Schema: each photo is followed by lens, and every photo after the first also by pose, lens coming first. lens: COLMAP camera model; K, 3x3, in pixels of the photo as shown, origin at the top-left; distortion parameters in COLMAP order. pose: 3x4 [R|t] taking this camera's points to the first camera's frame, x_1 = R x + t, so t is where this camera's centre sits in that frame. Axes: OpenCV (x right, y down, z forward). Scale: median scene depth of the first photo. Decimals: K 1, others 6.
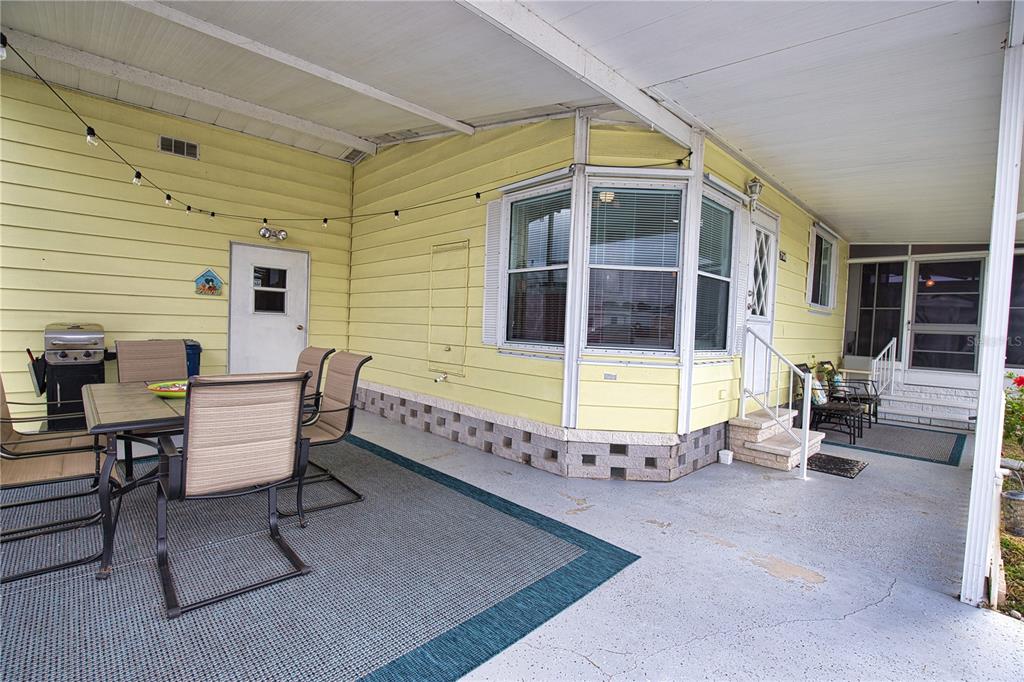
lens RADIAL K [[466.8, 0, 514.2], [0, 466.8, 342.5], [0, 0, 1]] dist [-0.035129, 0.006802]
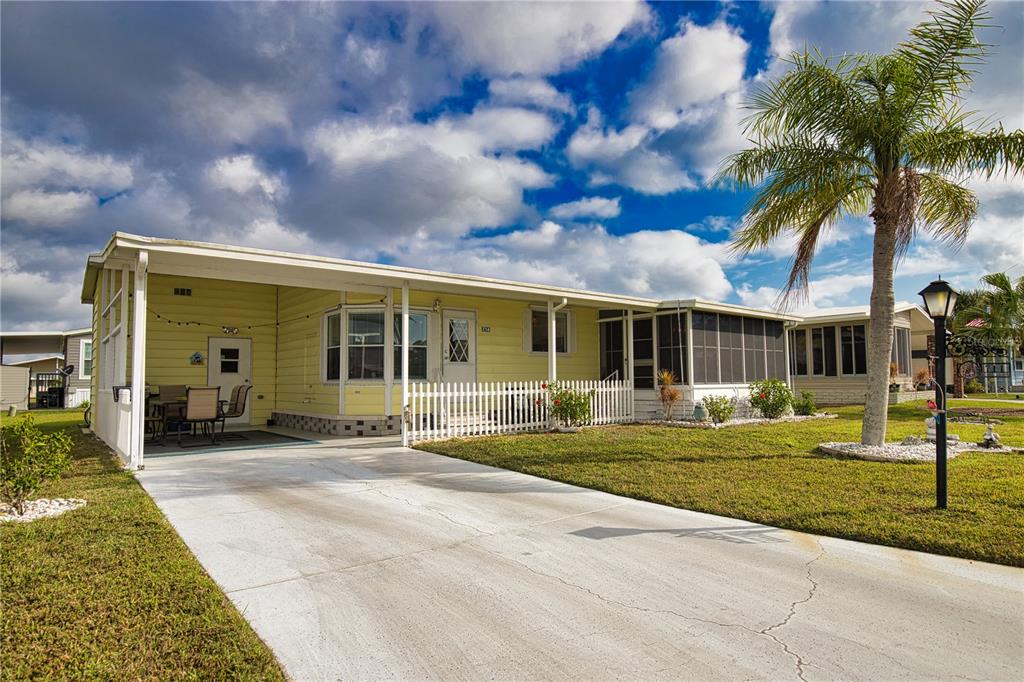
lens RADIAL K [[604.0, 0, 515.5], [0, 604.0, 342.4], [0, 0, 1]] dist [0.001759, 0.001597]
pose [[0.993362, -0.053424, -0.101875, 1.161658], [0.042774, 0.993656, -0.104006, 0.153823], [0.106785, 0.098958, 0.989345, -1.722664]]
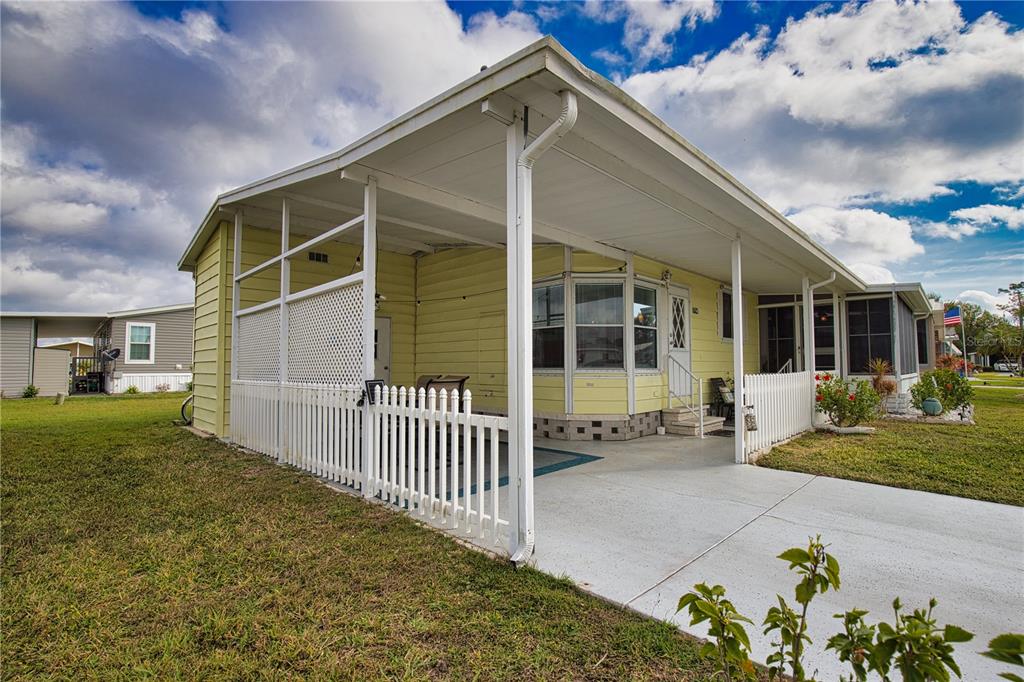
lens RADIAL K [[466.8, 0, 512.3], [0, 466.8, 344.2], [0, 0, 1]] dist [-0.035129, 0.006802]
pose [[0.999119, -0.039910, 0.012986, -0.103693], [0.040854, 0.995696, -0.083194, 0.048521], [-0.009610, 0.083651, 0.996449, -0.739208]]
